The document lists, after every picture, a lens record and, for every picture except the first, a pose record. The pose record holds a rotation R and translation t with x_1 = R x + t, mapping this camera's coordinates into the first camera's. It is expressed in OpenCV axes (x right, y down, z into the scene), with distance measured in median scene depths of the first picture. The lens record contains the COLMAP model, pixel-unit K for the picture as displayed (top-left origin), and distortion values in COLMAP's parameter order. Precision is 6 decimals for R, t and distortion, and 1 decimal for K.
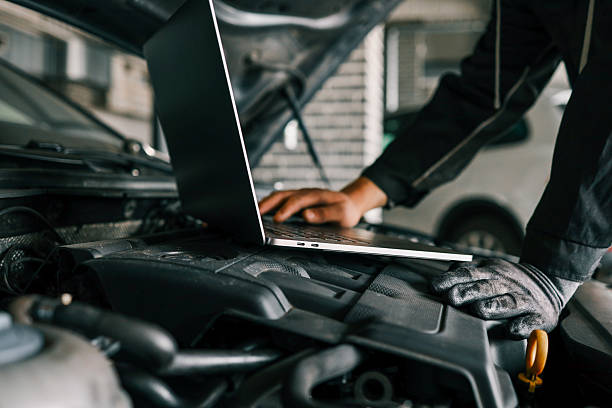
lens RADIAL K [[627.4, 0, 306.0], [0, 627.4, 204.0], [0, 0, 1]] dist [-0.064841, 0.013836]
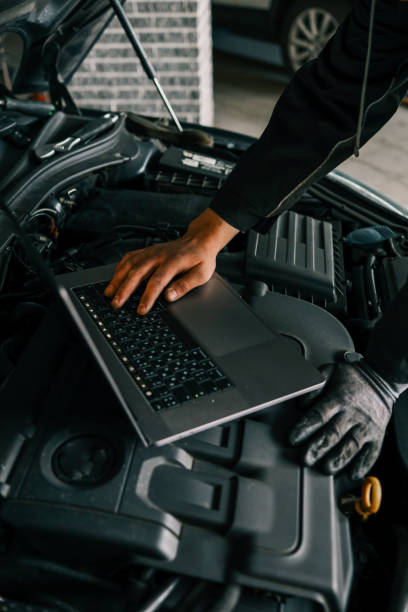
lens RADIAL K [[622.6, 0, 204.0], [0, 622.6, 306.0], [0, 0, 1]] dist [-0.064532, 0.008355]
pose [[0.991905, -0.101395, 0.076445, -0.021570], [0.040348, 0.822468, 0.567378, -0.679600], [-0.120403, -0.559700, 0.819902, 0.183046]]
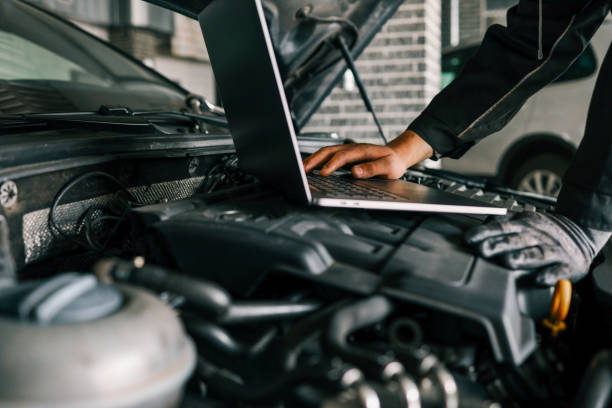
lens RADIAL K [[622.6, 0, 306.0], [0, 622.6, 204.0], [0, 0, 1]] dist [-0.064532, 0.008355]
pose [[0.994323, -0.016894, -0.105052, 0.036782], [0.027277, 0.994794, 0.098192, -0.039182], [0.102846, -0.100500, 0.989607, -0.082526]]
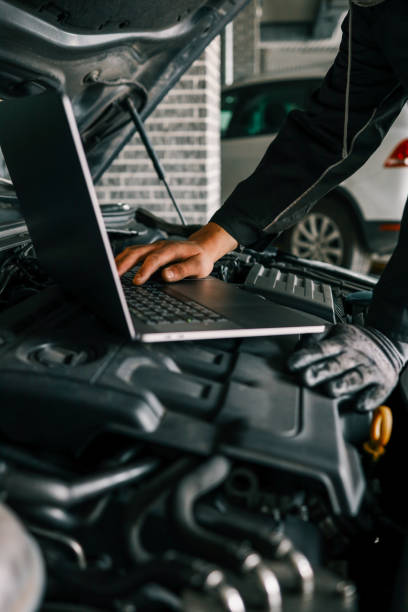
lens RADIAL K [[622.6, 0, 204.0], [0, 622.6, 306.0], [0, 0, 1]] dist [-0.064532, 0.008355]
pose [[0.994973, -0.040647, 0.091524, -0.035439], [0.019764, 0.975649, 0.218444, -0.190804], [-0.098175, -0.215537, 0.971548, -0.013416]]
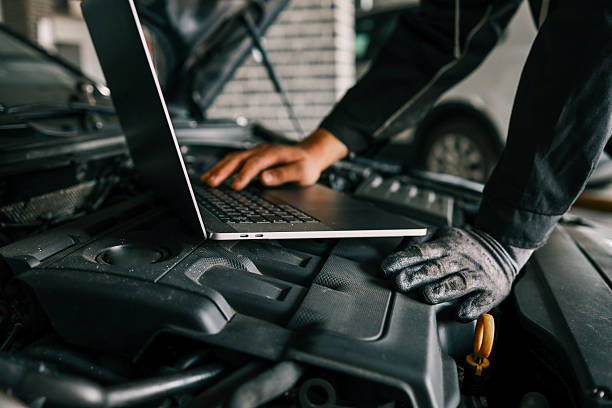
lens RADIAL K [[627.4, 0, 306.0], [0, 627.4, 204.0], [0, 0, 1]] dist [-0.064841, 0.013836]
pose [[0.998722, -0.042831, 0.026830, 0.054542], [0.037831, 0.985548, 0.165118, -0.126169], [-0.033515, -0.163891, 0.985909, 0.039991]]
